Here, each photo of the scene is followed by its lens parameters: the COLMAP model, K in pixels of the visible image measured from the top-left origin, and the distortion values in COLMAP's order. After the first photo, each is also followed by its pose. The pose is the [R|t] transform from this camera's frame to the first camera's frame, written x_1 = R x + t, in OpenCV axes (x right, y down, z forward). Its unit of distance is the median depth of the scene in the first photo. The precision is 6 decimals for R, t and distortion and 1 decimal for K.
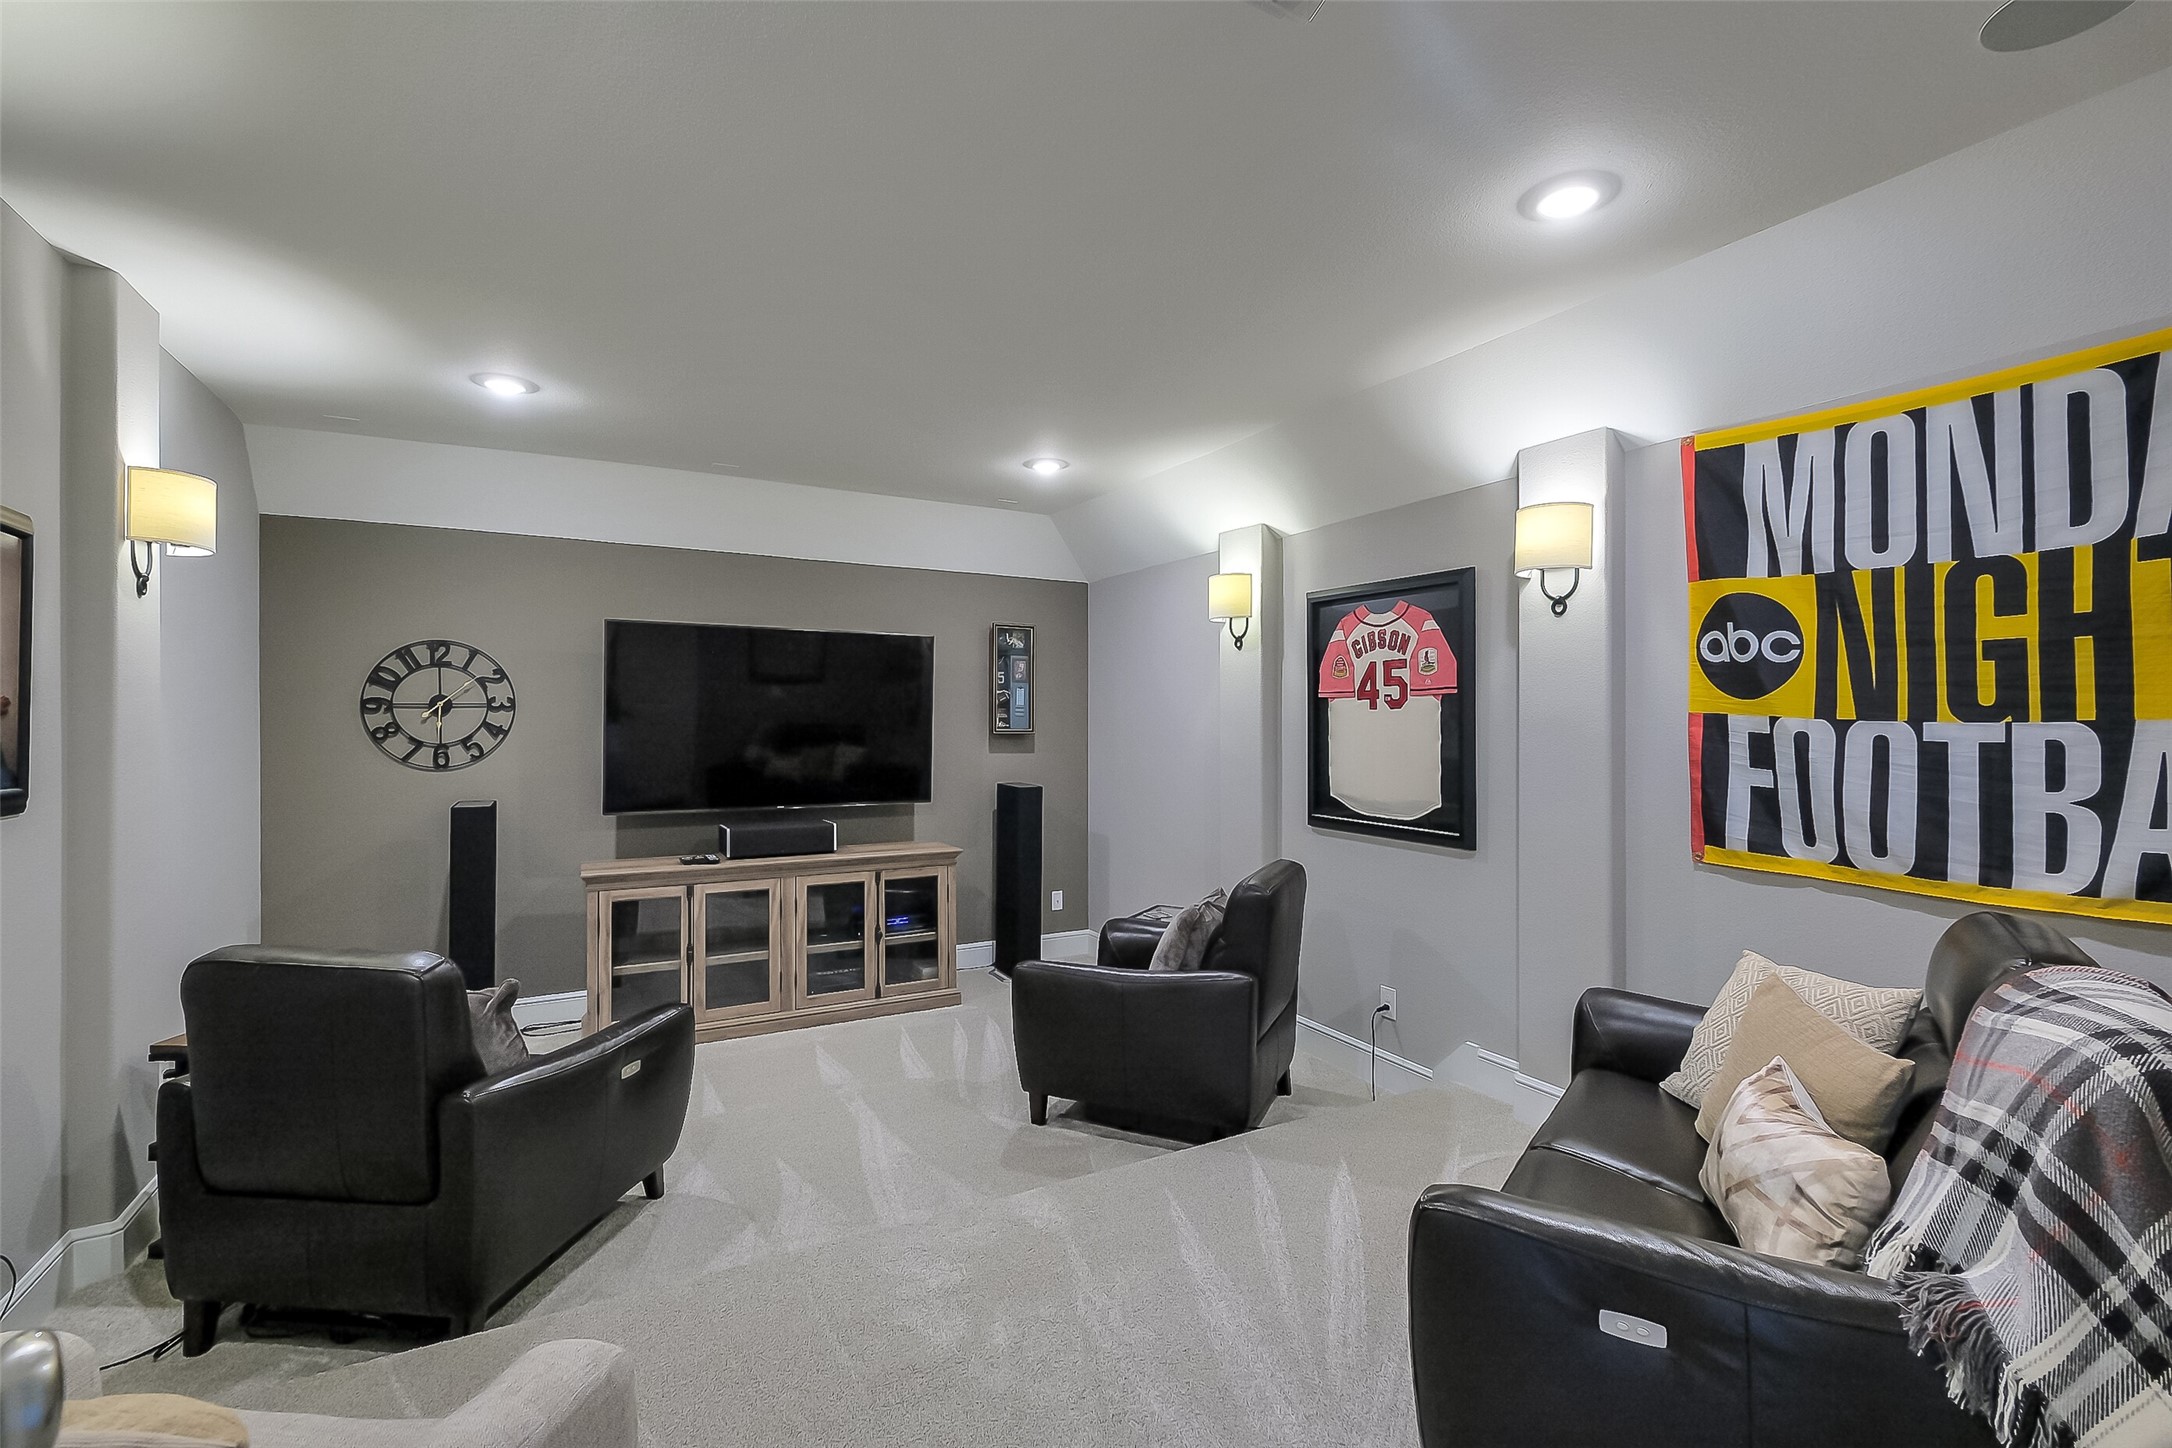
lens RADIAL K [[933.0, 0, 1084.7], [0, 933.0, 713.2], [0, 0, 1]] dist [-0.000517, -0.000198]
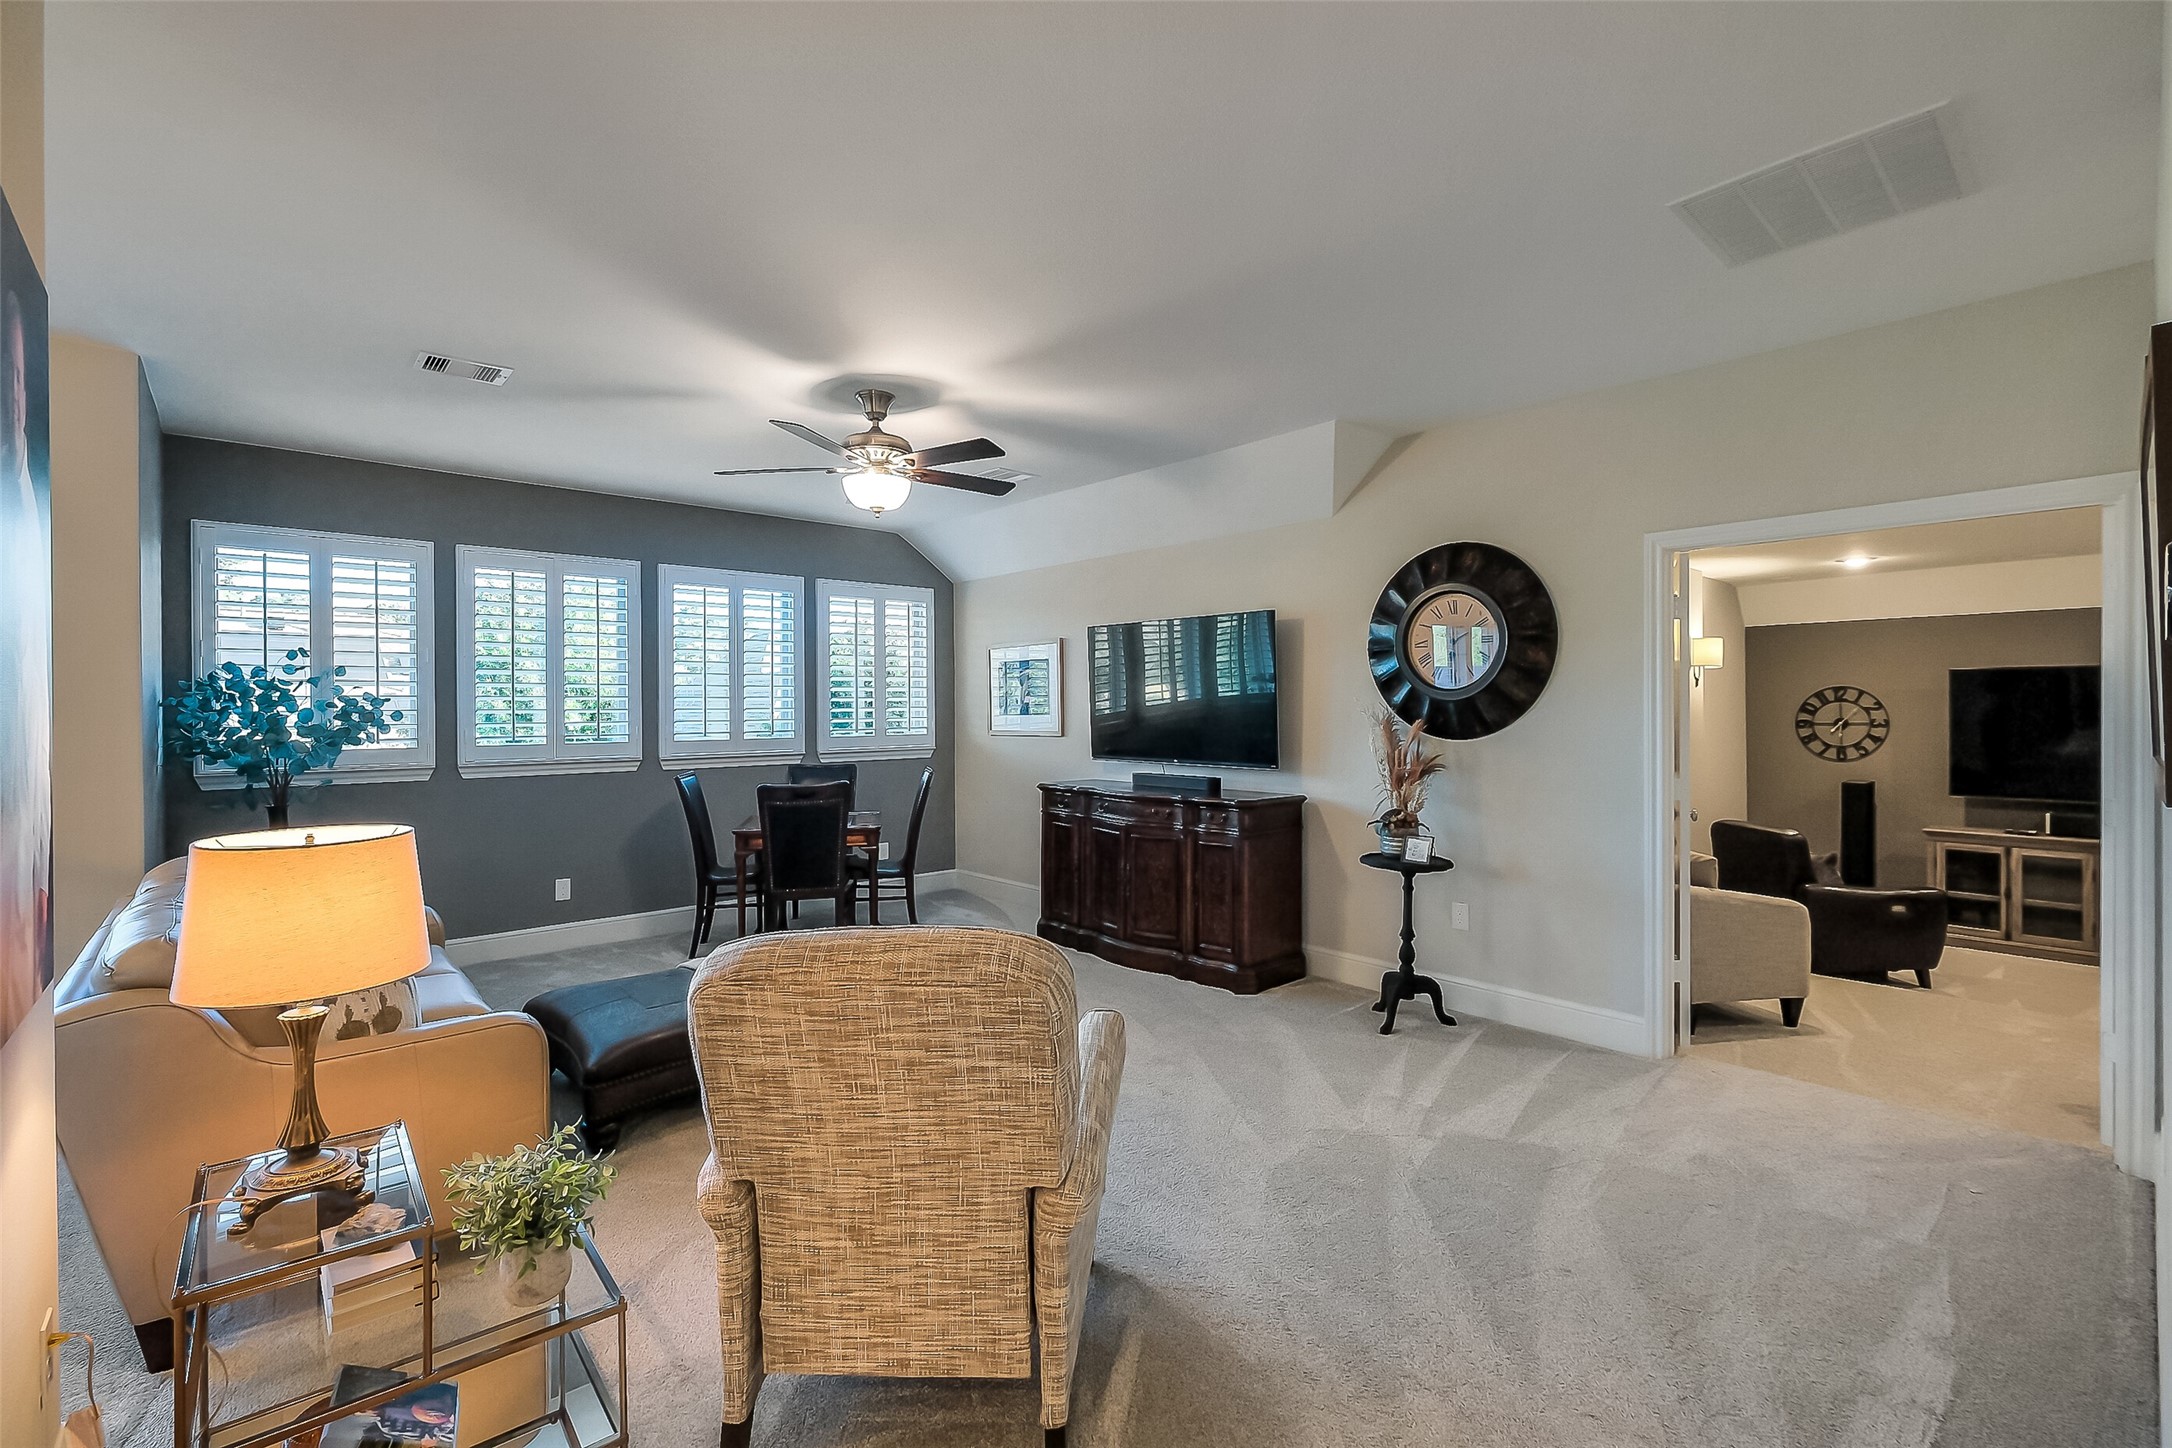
lens RADIAL K [[933.0, 0, 1084.7], [0, 933.0, 713.2], [0, 0, 1]] dist [-0.000517, -0.000198]
pose [[0.205769, 0.001195, -0.978600, 0.718238], [0.010909, 0.999934, 0.003515, -0.050023], [0.978540, -0.011399, 0.205742, -0.733299]]
